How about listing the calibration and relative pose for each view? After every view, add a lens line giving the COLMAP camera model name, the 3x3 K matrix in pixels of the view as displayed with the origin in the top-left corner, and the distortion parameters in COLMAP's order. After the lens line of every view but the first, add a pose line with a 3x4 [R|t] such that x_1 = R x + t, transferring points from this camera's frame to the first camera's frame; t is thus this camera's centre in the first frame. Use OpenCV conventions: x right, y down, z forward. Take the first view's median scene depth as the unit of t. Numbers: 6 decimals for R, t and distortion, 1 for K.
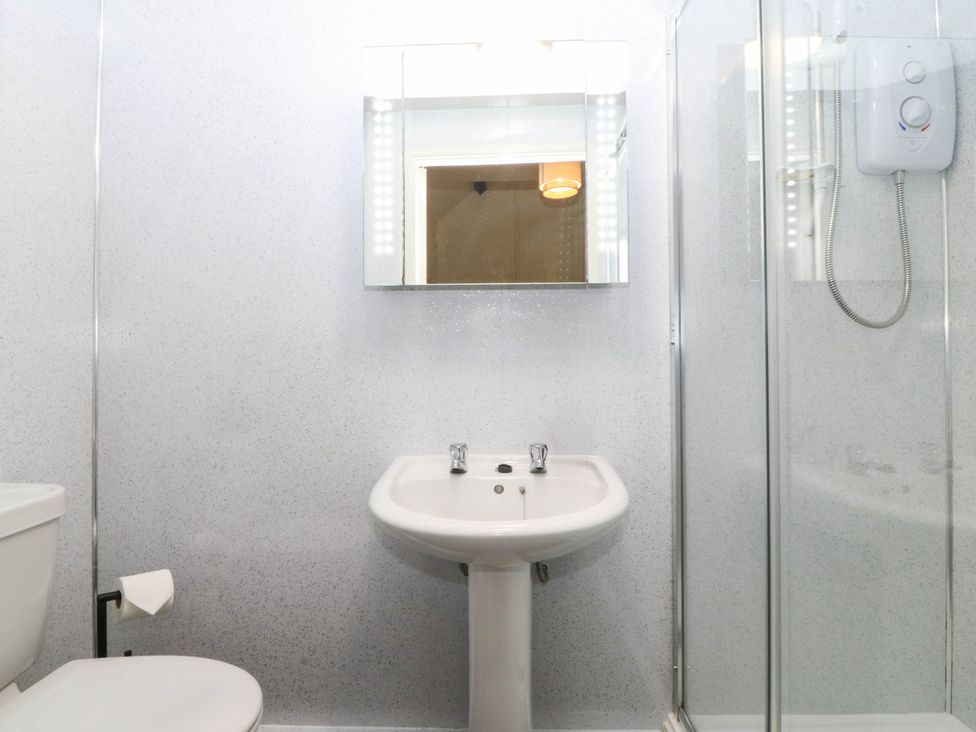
lens RADIAL K [[578.4, 0, 487.7], [0, 578.4, 349.9], [0, 0, 1]] dist [0.003505, -0.015413]
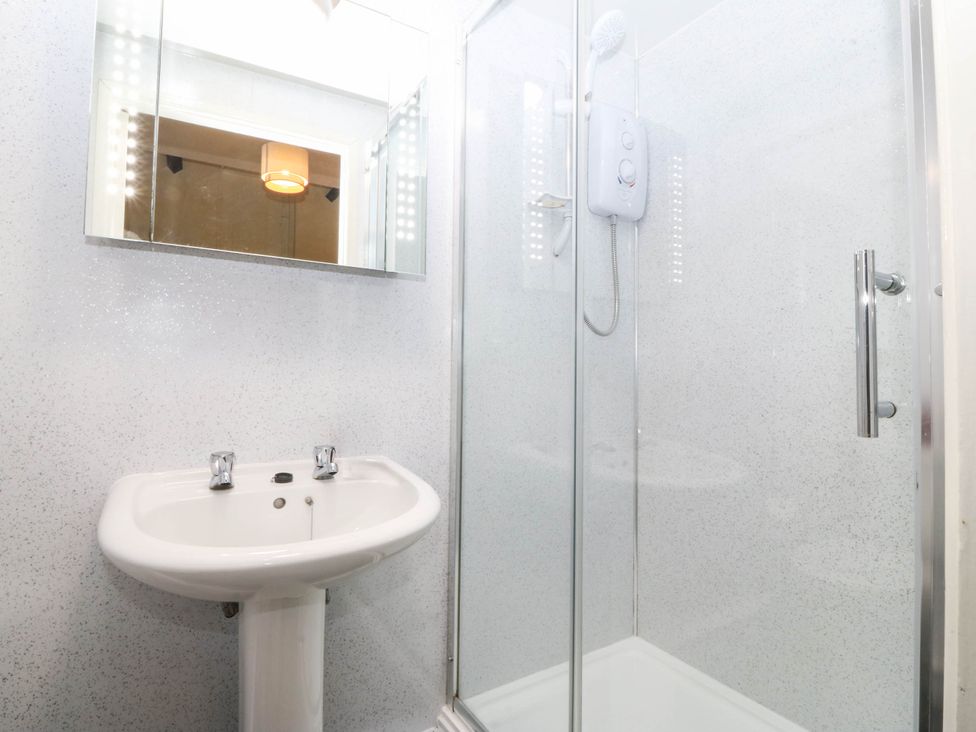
lens RADIAL K [[529.3, 0, 488.9], [0, 529.3, 354.4], [0, 0, 1]] dist [0.004067, -0.013670]
pose [[0.820659, 0.037656, 0.570177, -0.171280], [-0.026548, 0.999261, -0.027784, 0.038724], [-0.570802, 0.007664, 0.821052, 0.193393]]
